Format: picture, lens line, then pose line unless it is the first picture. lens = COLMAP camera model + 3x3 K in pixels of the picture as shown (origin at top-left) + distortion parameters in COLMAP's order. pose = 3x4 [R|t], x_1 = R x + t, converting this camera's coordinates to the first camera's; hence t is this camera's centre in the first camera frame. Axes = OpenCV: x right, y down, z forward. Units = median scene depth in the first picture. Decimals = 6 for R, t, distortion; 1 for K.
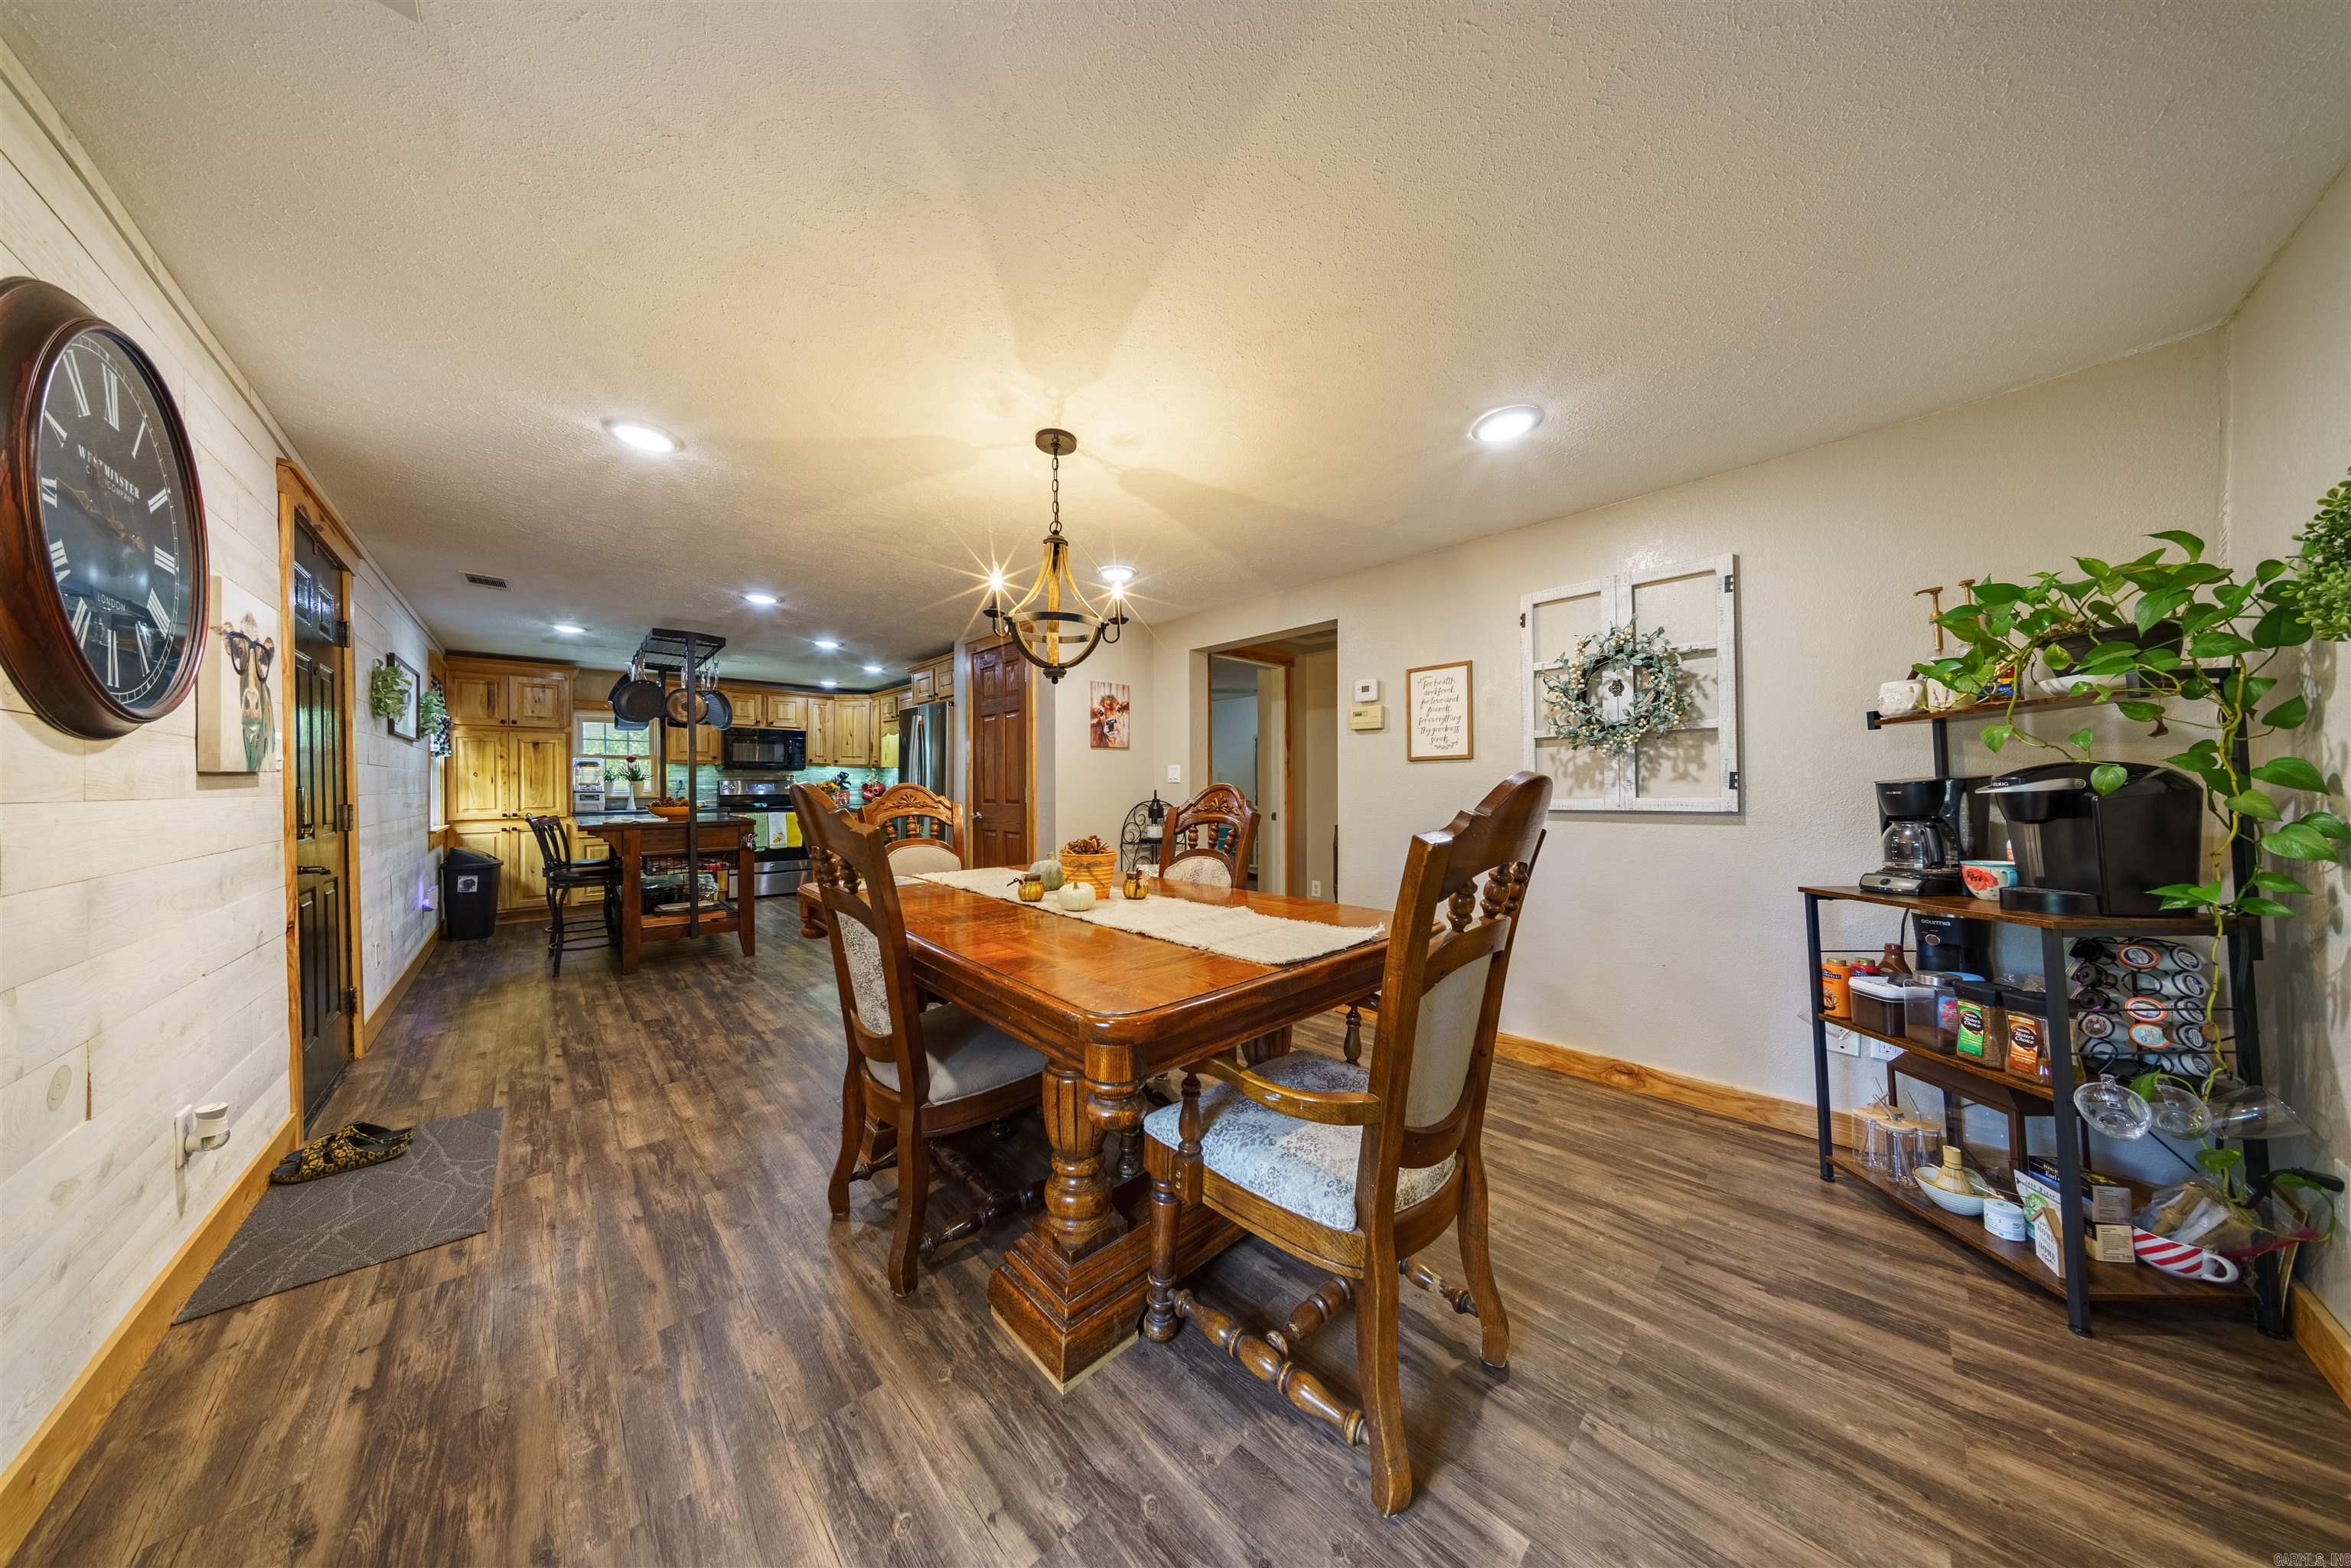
lens RADIAL K [[675.5, 0, 1159.1], [0, 675.5, 797.2], [0, 0, 1]] dist [-0.002933, 0.000571]
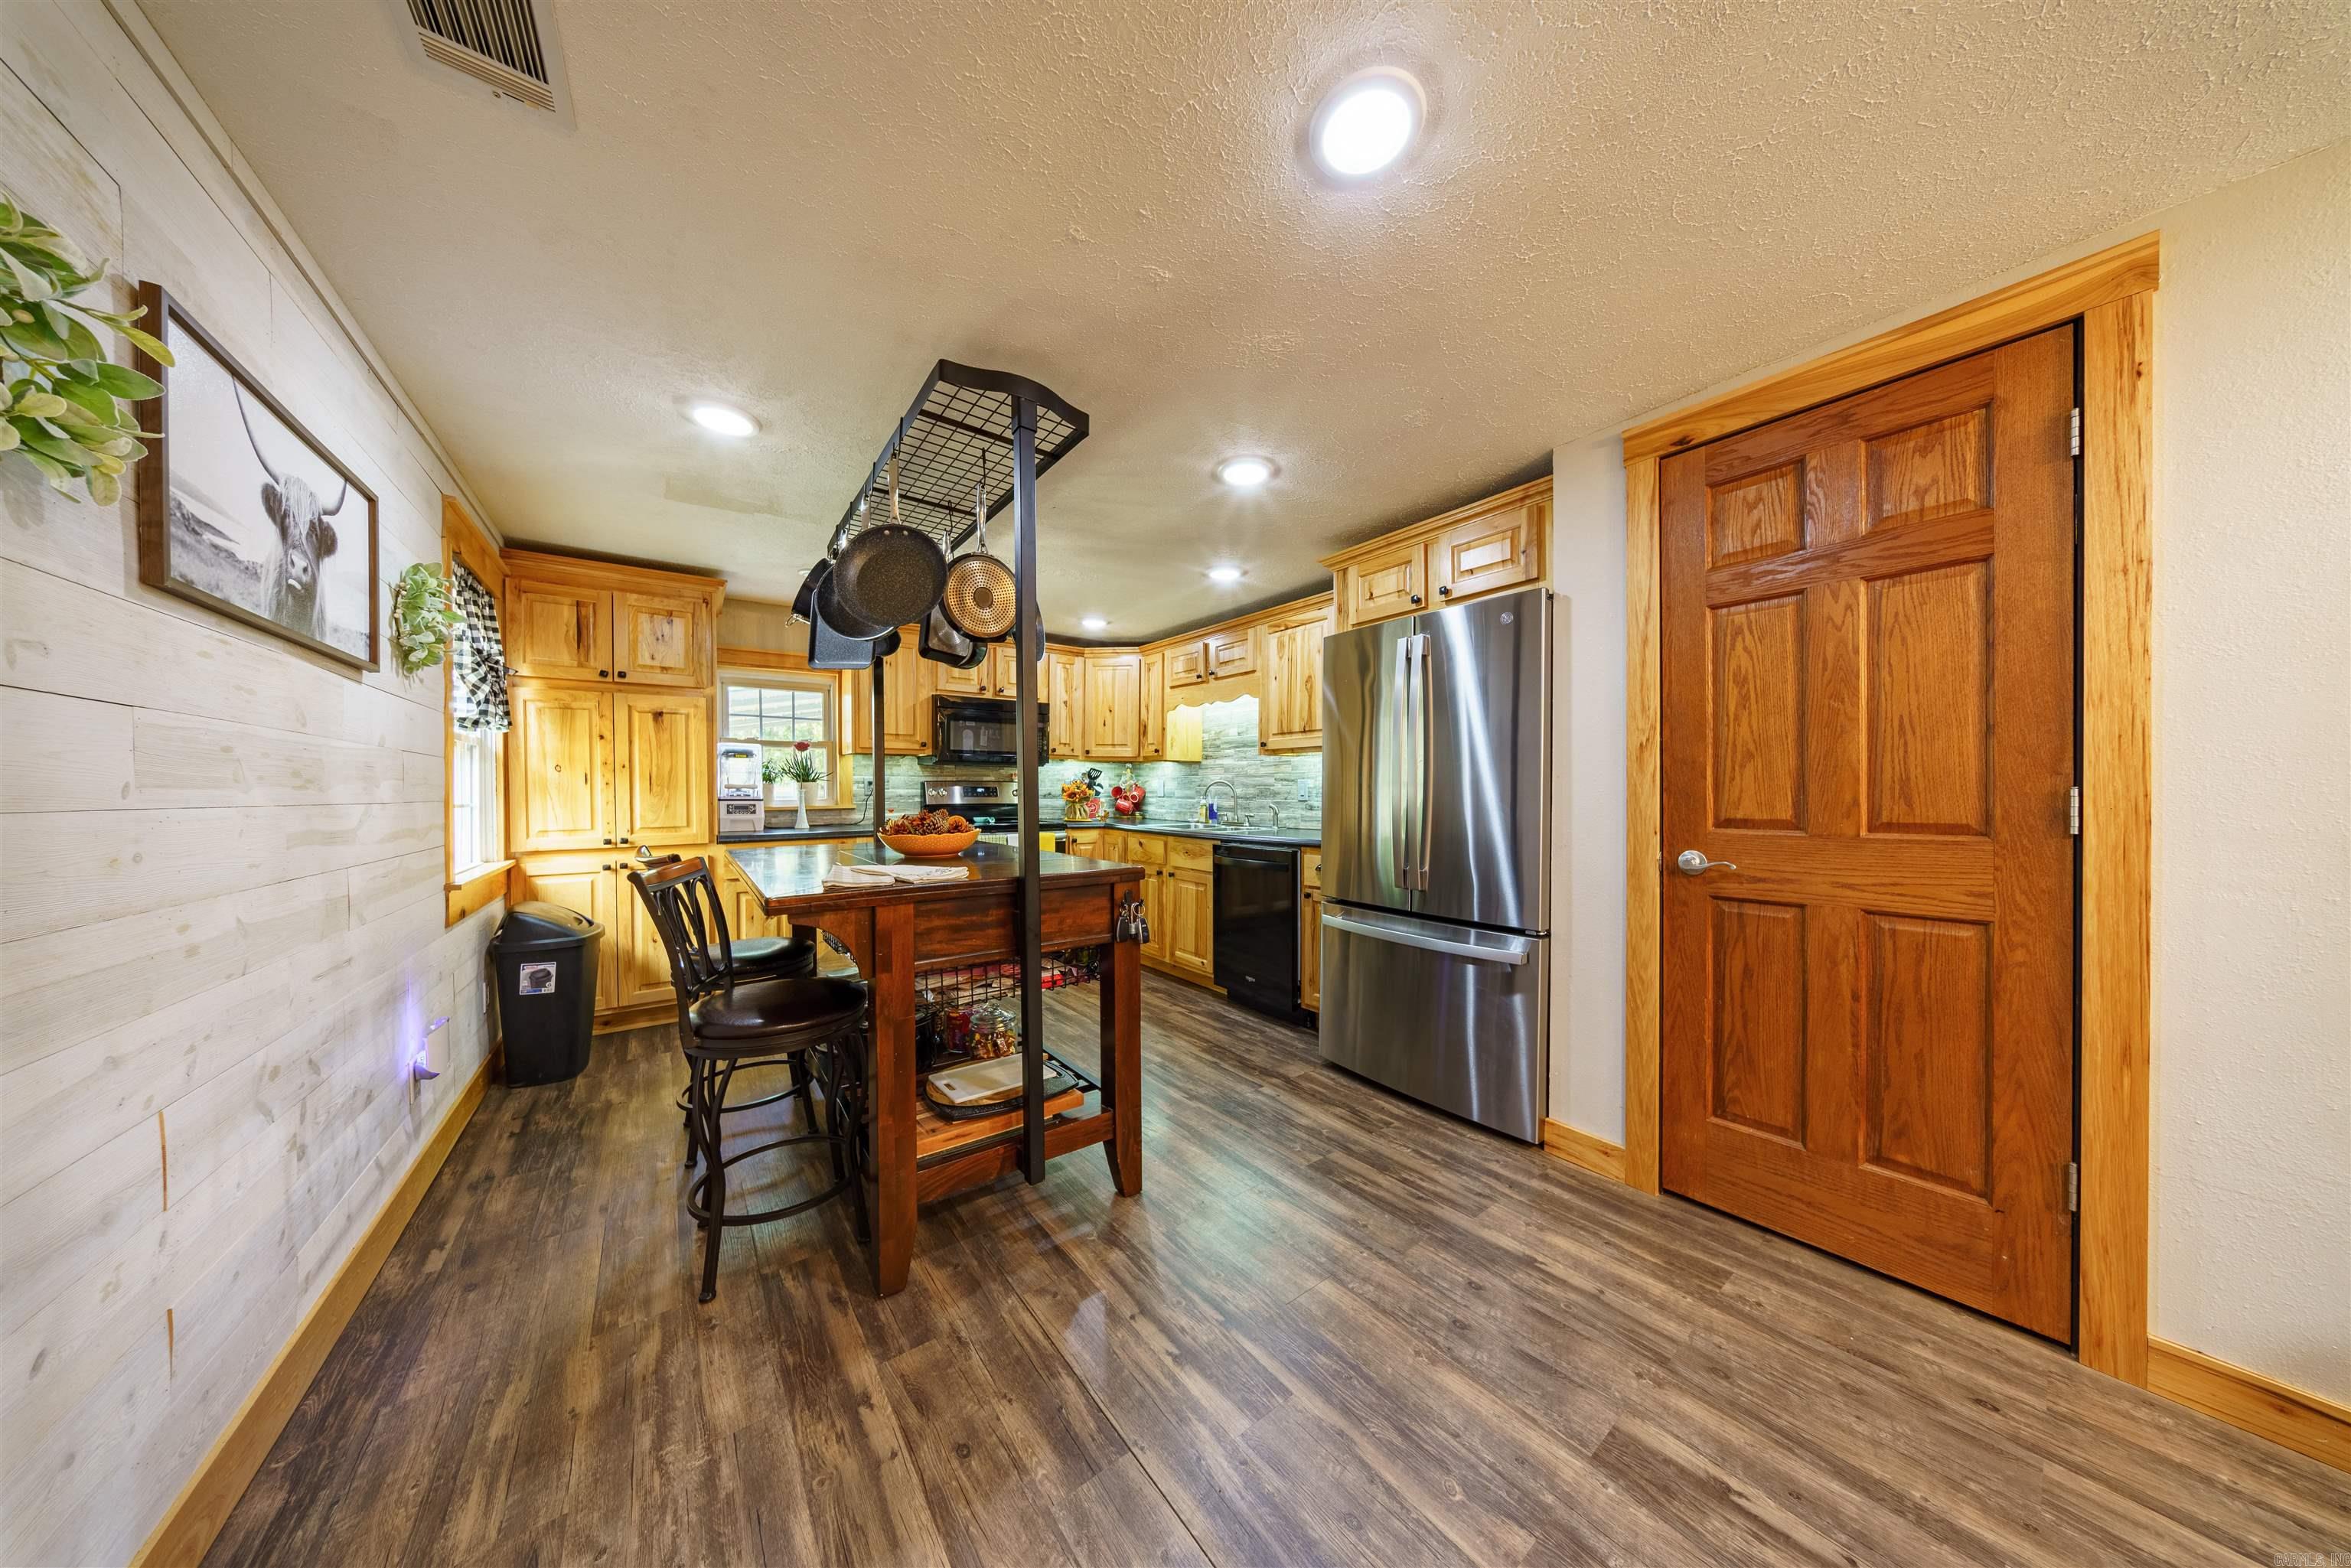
lens RADIAL K [[675.5, 0, 1179.3], [0, 675.5, 799.2], [0, 0, 1]] dist [-0.002933, 0.000571]
pose [[0.996265, -0.001696, -0.086329, -0.453185], [0.001106, 0.999976, -0.006884, -0.004331], [0.086338, 0.006763, 0.996243, 0.488399]]
